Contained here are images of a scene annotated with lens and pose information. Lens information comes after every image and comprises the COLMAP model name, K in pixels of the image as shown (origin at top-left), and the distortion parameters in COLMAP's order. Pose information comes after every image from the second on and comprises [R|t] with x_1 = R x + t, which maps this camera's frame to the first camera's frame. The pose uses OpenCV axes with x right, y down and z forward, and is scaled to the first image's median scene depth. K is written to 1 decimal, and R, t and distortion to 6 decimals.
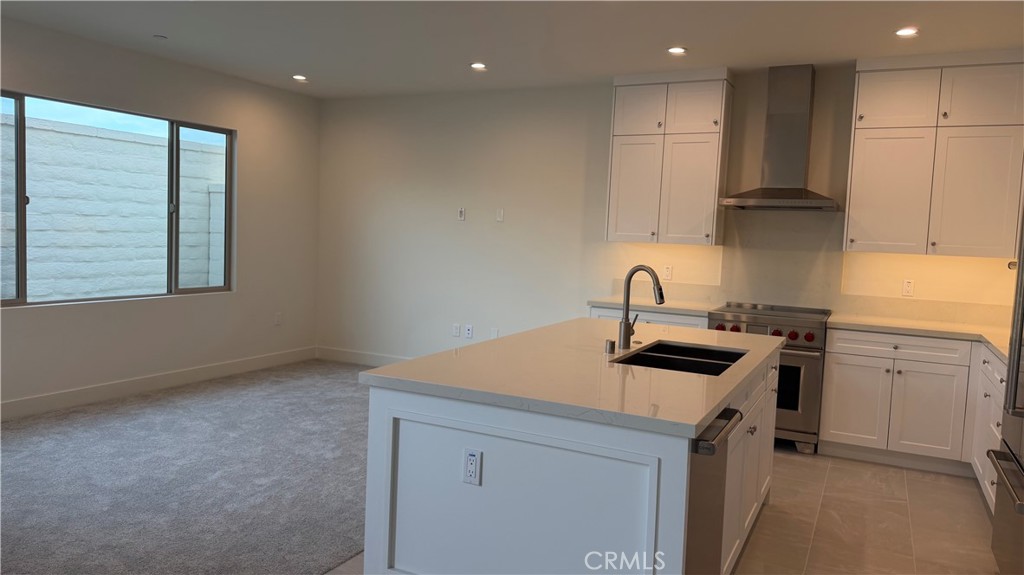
lens RADIAL K [[738.6, 0, 519.2], [0, 738.6, 288.7], [0, 0, 1]] dist [0.143605, -0.228860]
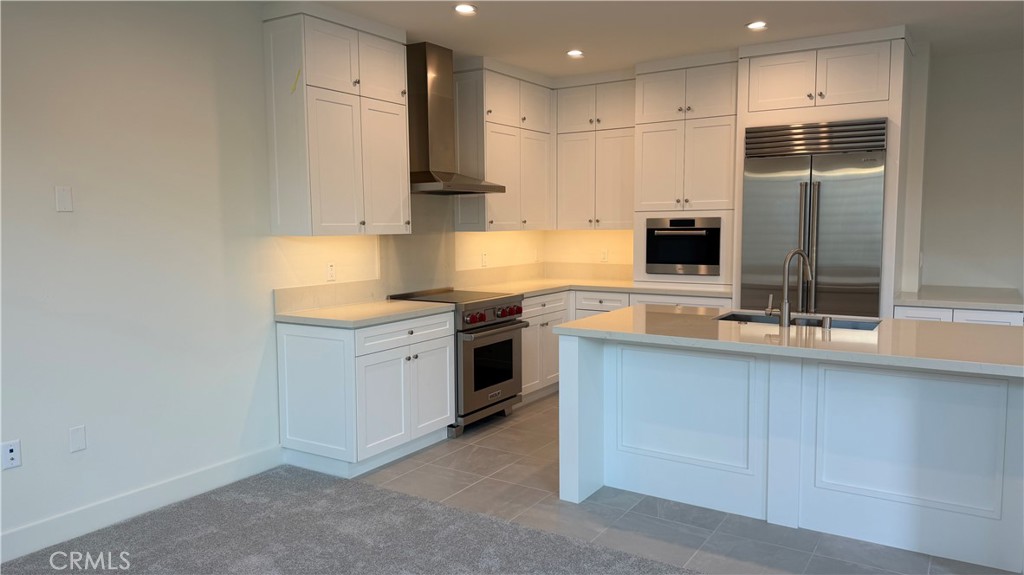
lens RADIAL K [[738.6, 0, 519.2], [0, 738.6, 288.7], [0, 0, 1]] dist [0.143605, -0.228860]
pose [[0.066673, -0.139238, 0.988012, -0.663567], [0.079129, 0.987834, 0.133873, -0.109405], [-0.994632, 0.069255, 0.076879, 0.871430]]
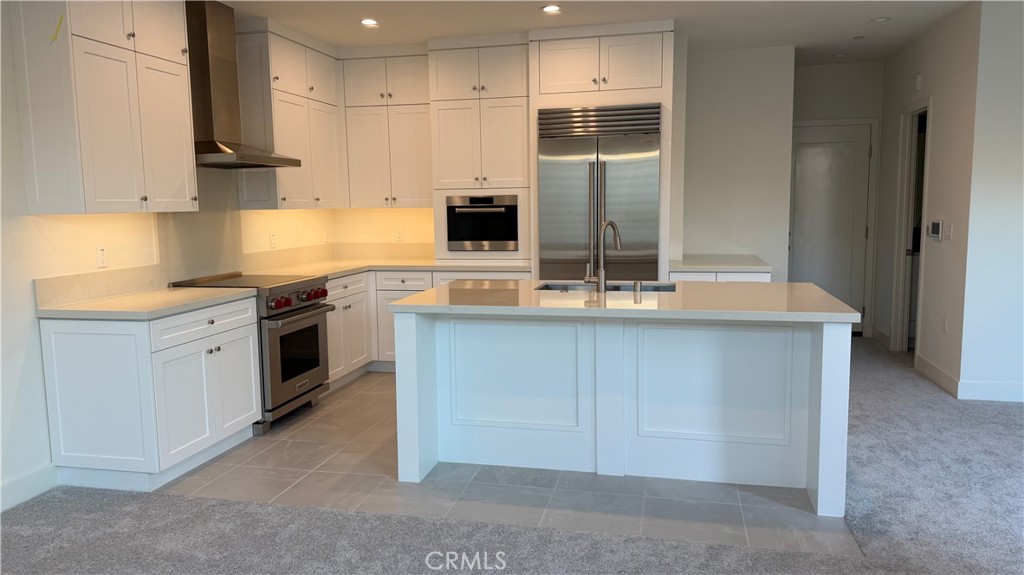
lens RADIAL K [[738.6, 0, 519.2], [0, 738.6, 288.7], [0, 0, 1]] dist [0.143605, -0.228860]
pose [[-0.271347, -0.153789, 0.950116, -0.646016], [0.069187, 0.981482, 0.178625, -0.103951], [-0.959992, 0.114206, -0.255682, 0.957424]]
